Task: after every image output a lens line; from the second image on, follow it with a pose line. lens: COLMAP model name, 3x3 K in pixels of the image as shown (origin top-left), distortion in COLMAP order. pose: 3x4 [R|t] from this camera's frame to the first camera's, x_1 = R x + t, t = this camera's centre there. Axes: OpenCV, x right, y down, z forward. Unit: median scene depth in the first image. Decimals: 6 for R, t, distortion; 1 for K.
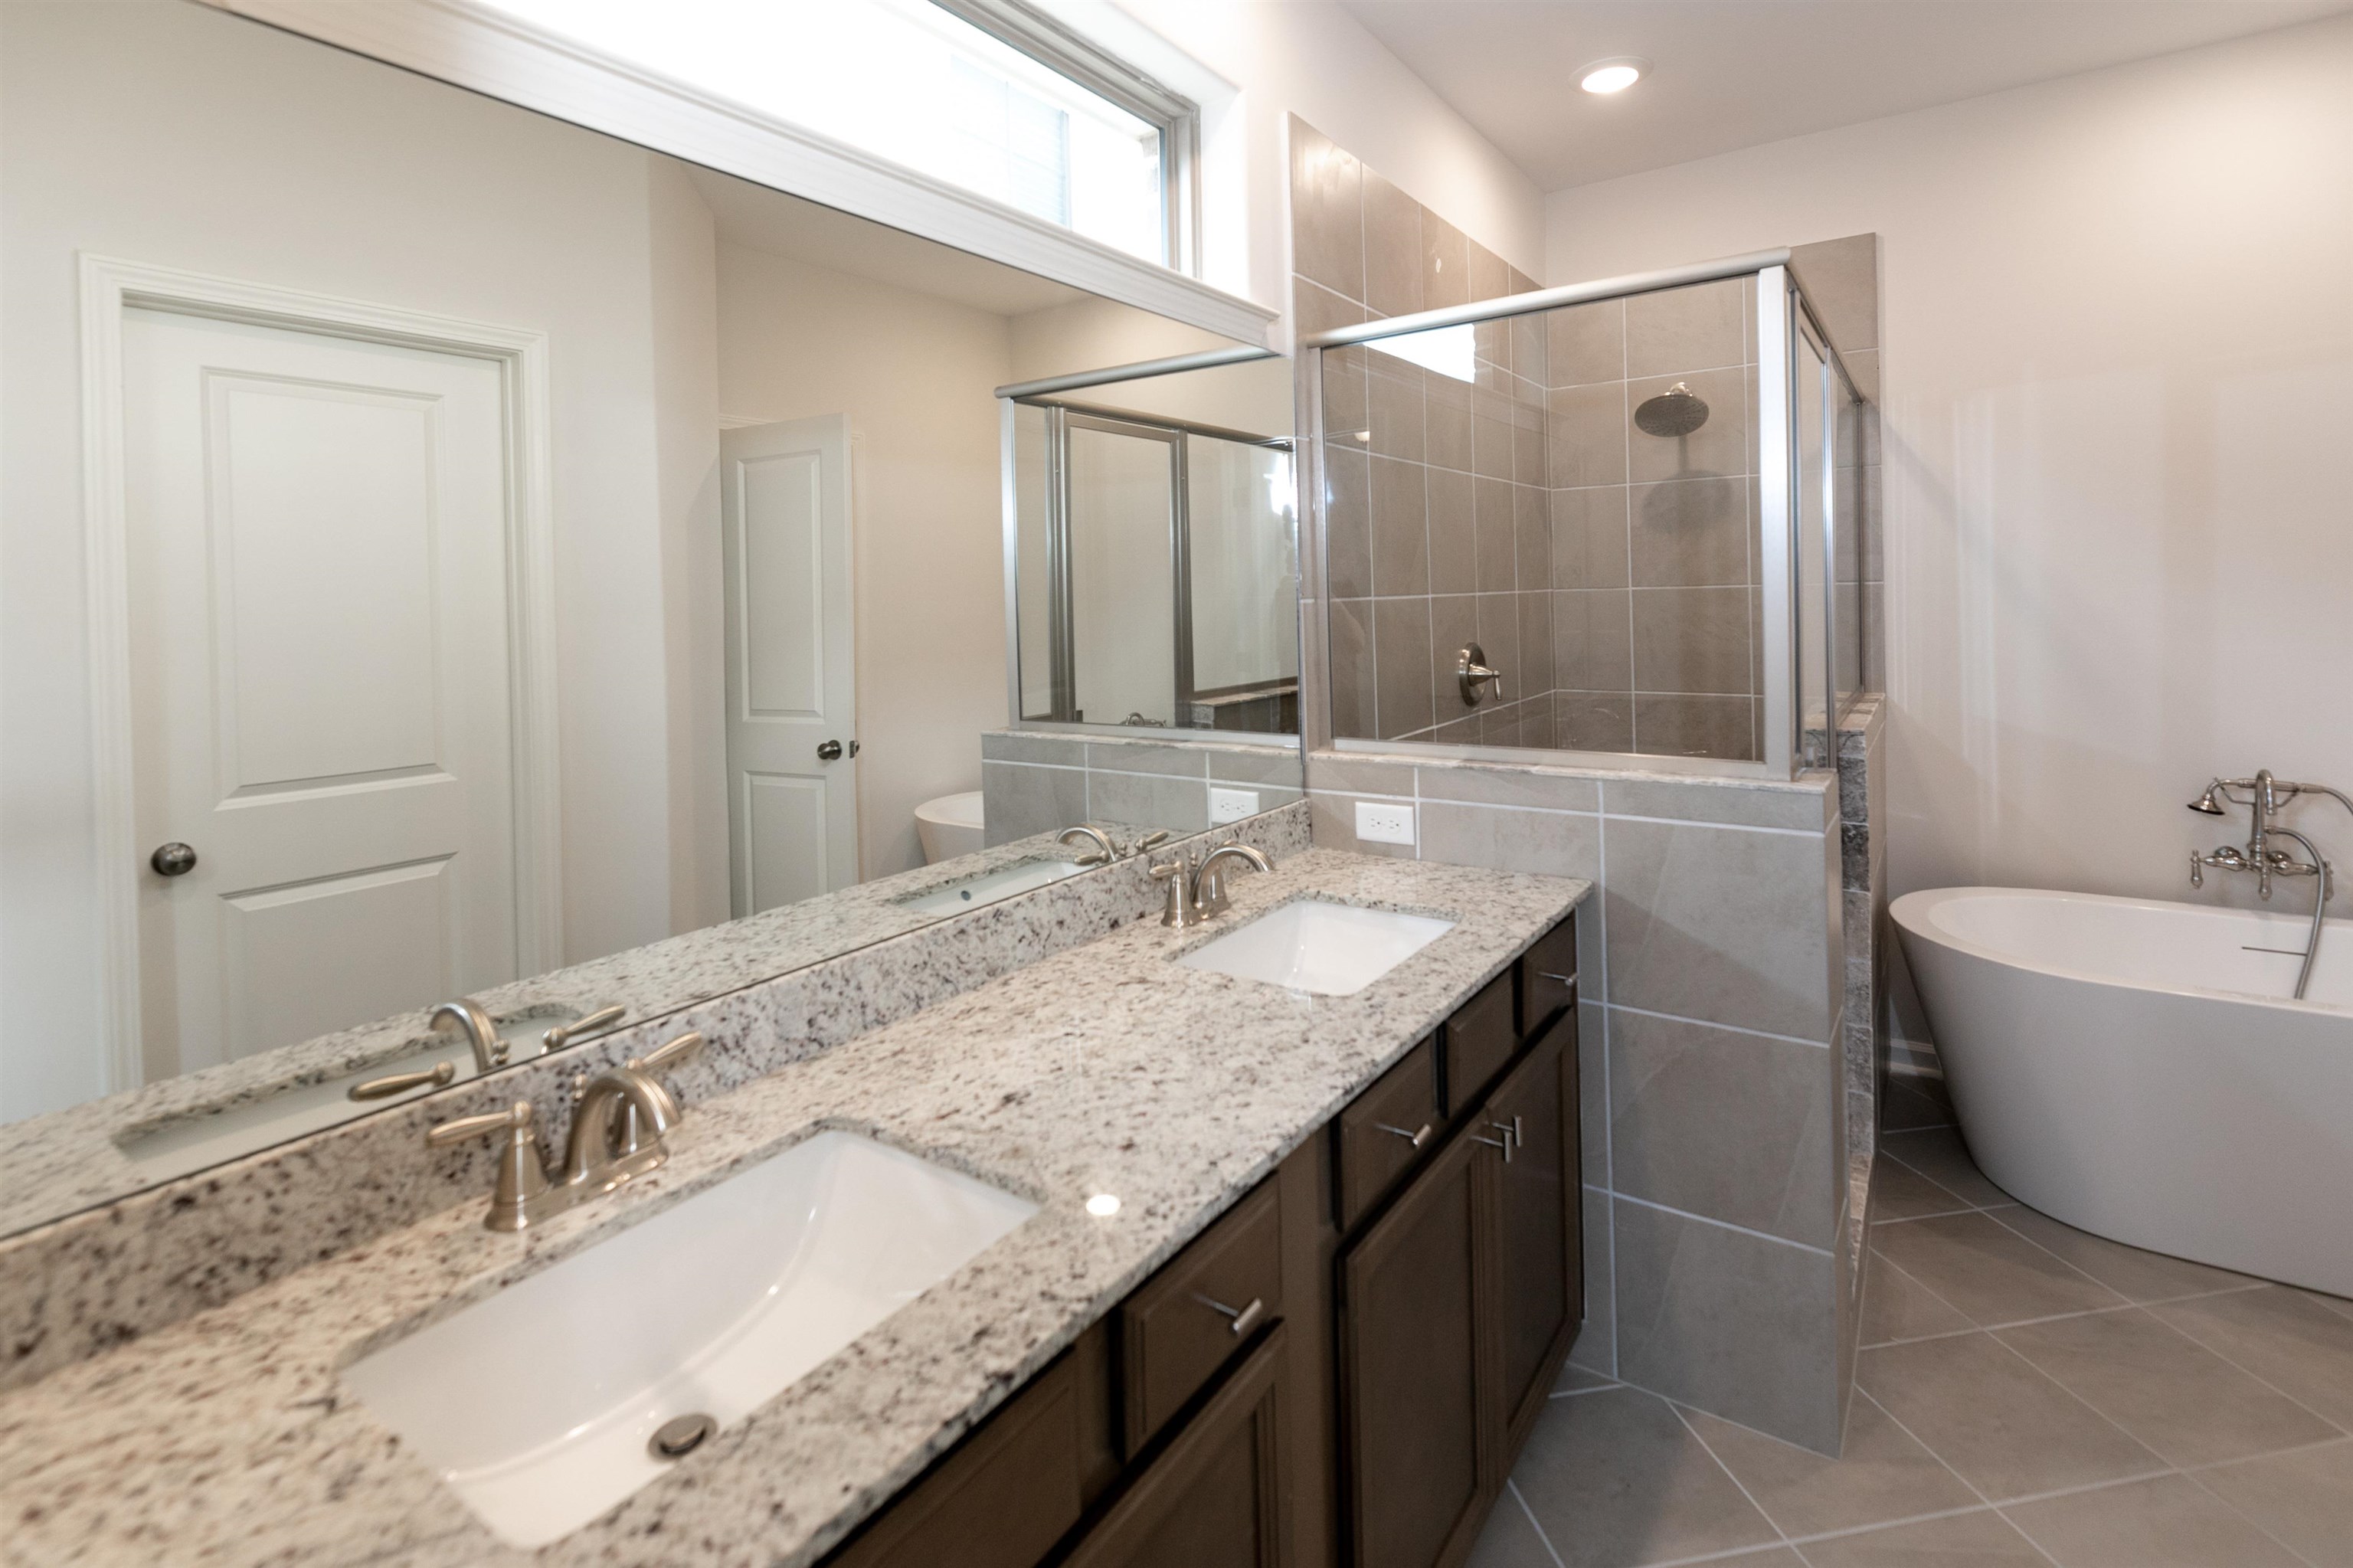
lens RADIAL K [[1071.0, 0, 1175.1], [0, 1071.0, 607.0], [0, 0, 1]] dist [-0.000108, -0.000477]
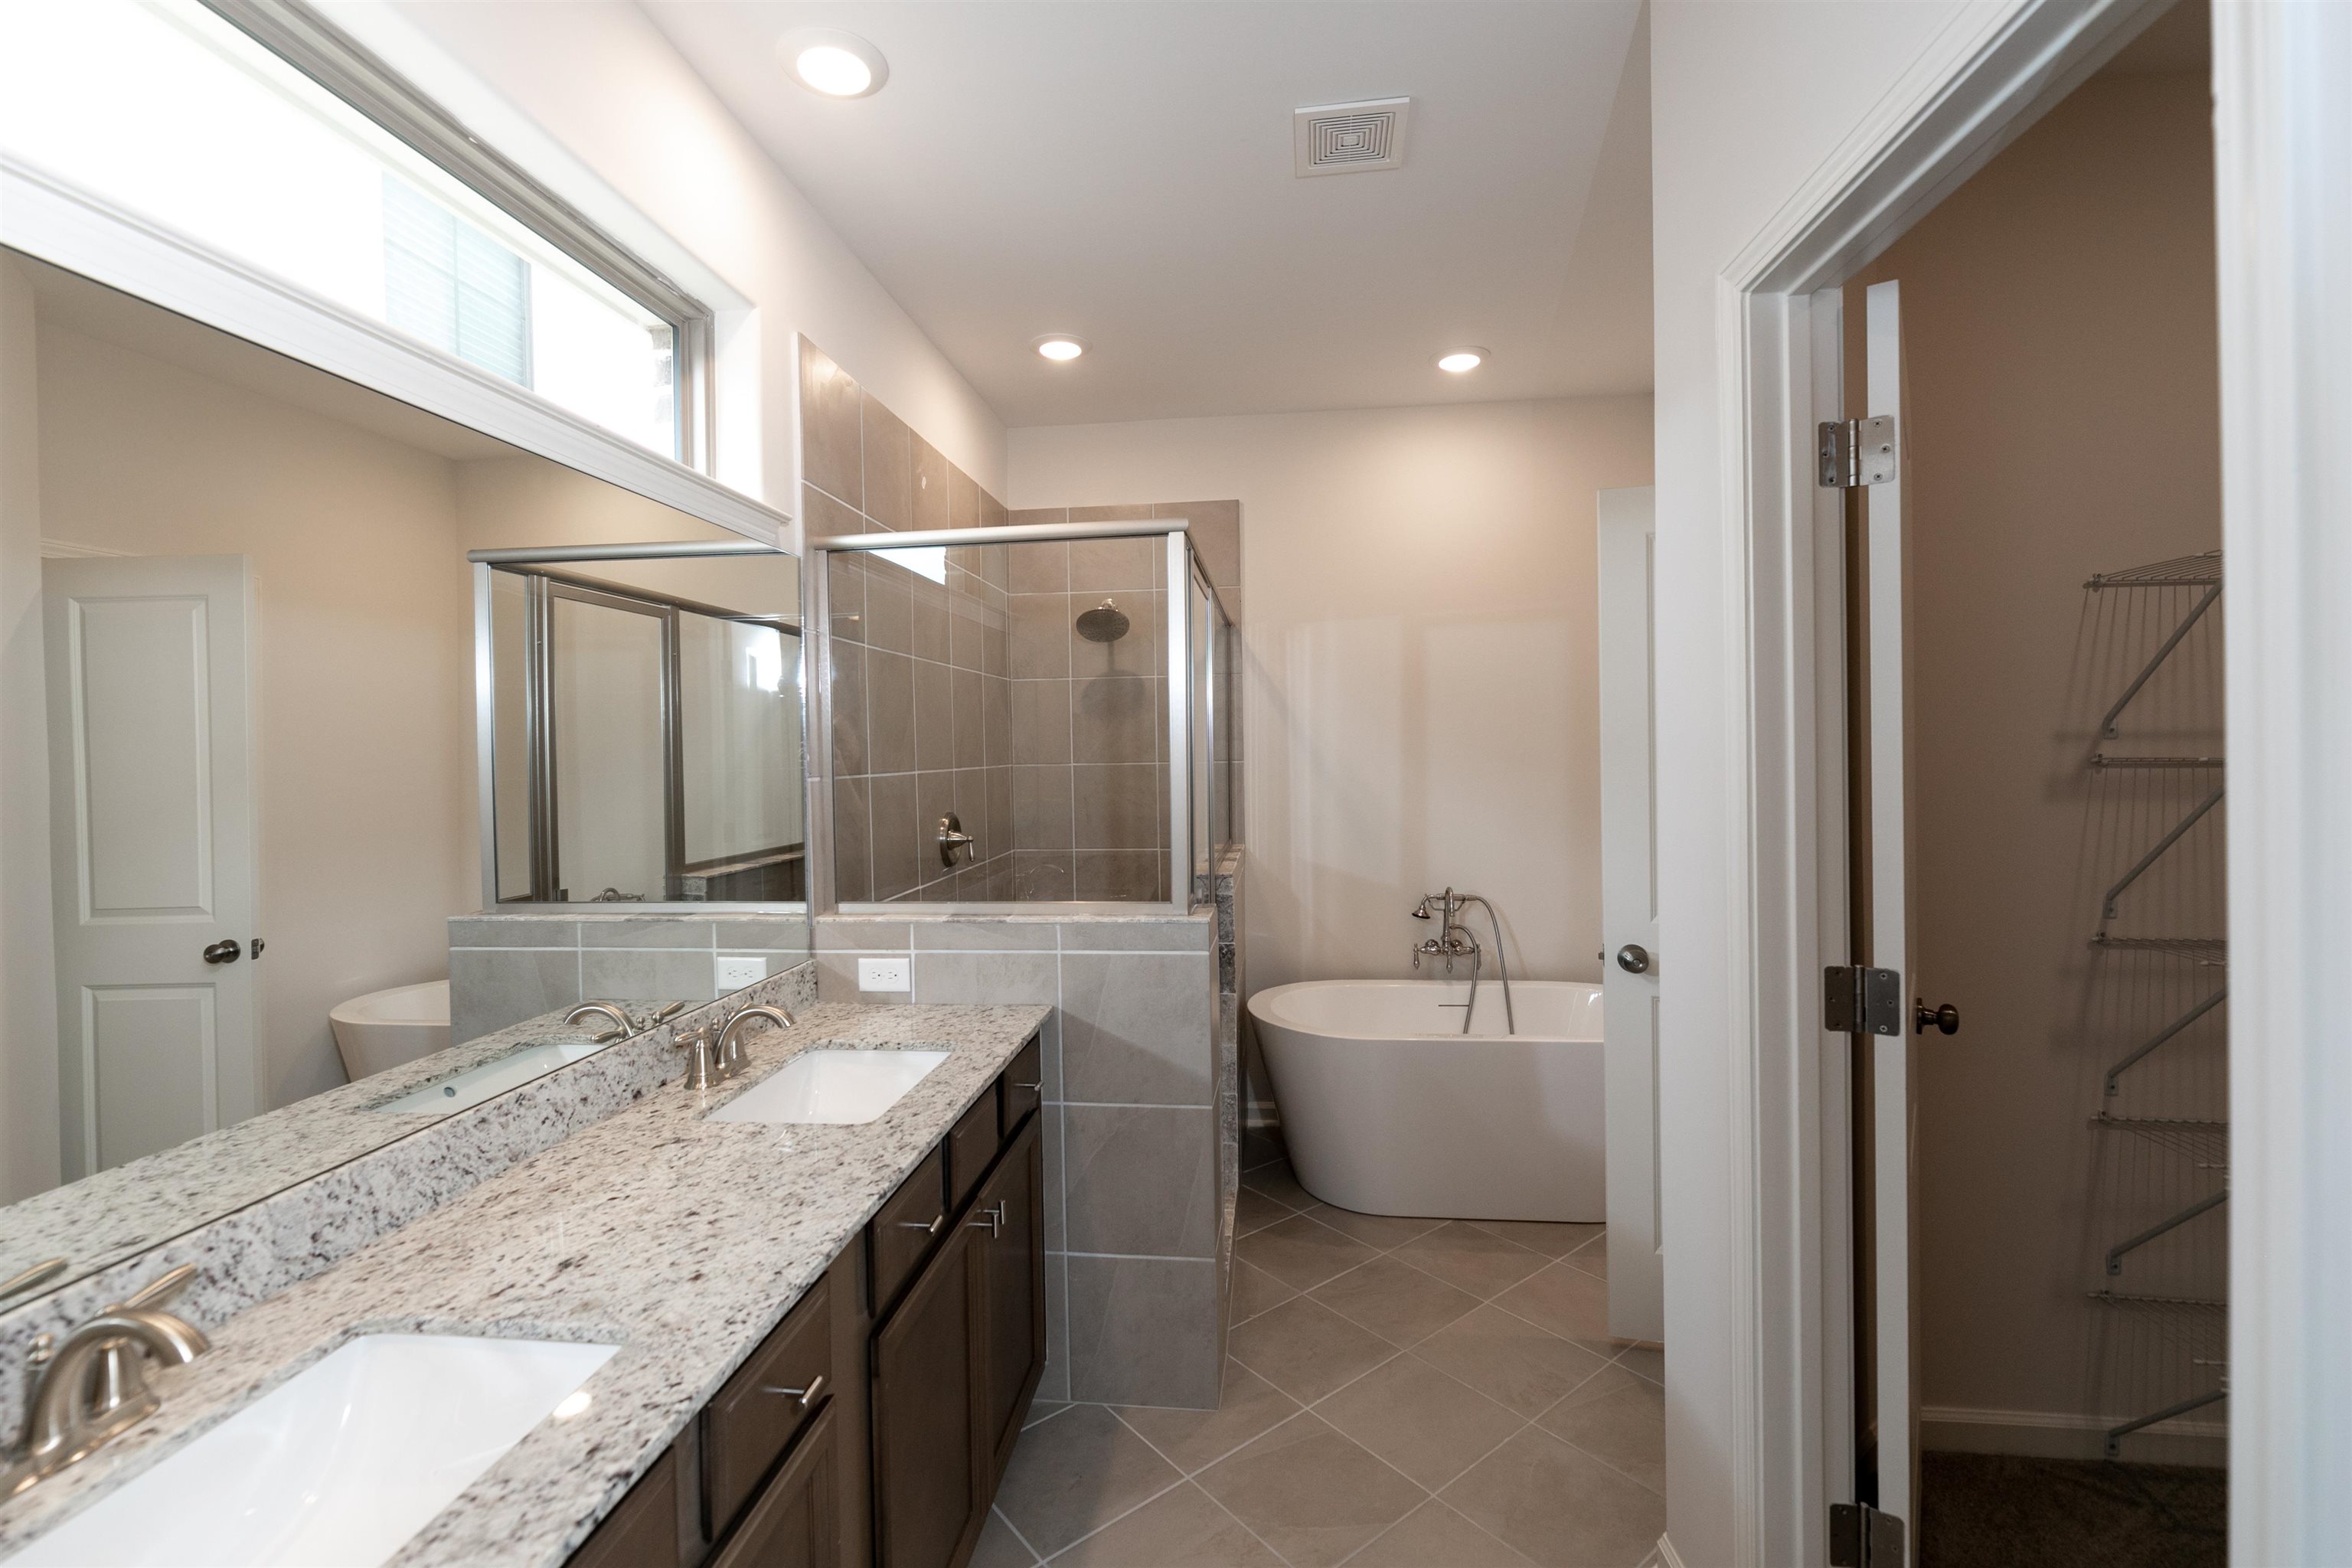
lens RADIAL K [[997.2, 0, 1189.6], [0, 997.2, 693.3], [0, 0, 1]] dist [-0.000309, -0.000639]
pose [[0.861504, 0.046549, 0.505613, -0.076860], [-0.007629, 0.996863, -0.078778, -0.018129], [-0.507694, 0.064010, 0.859156, -0.106966]]
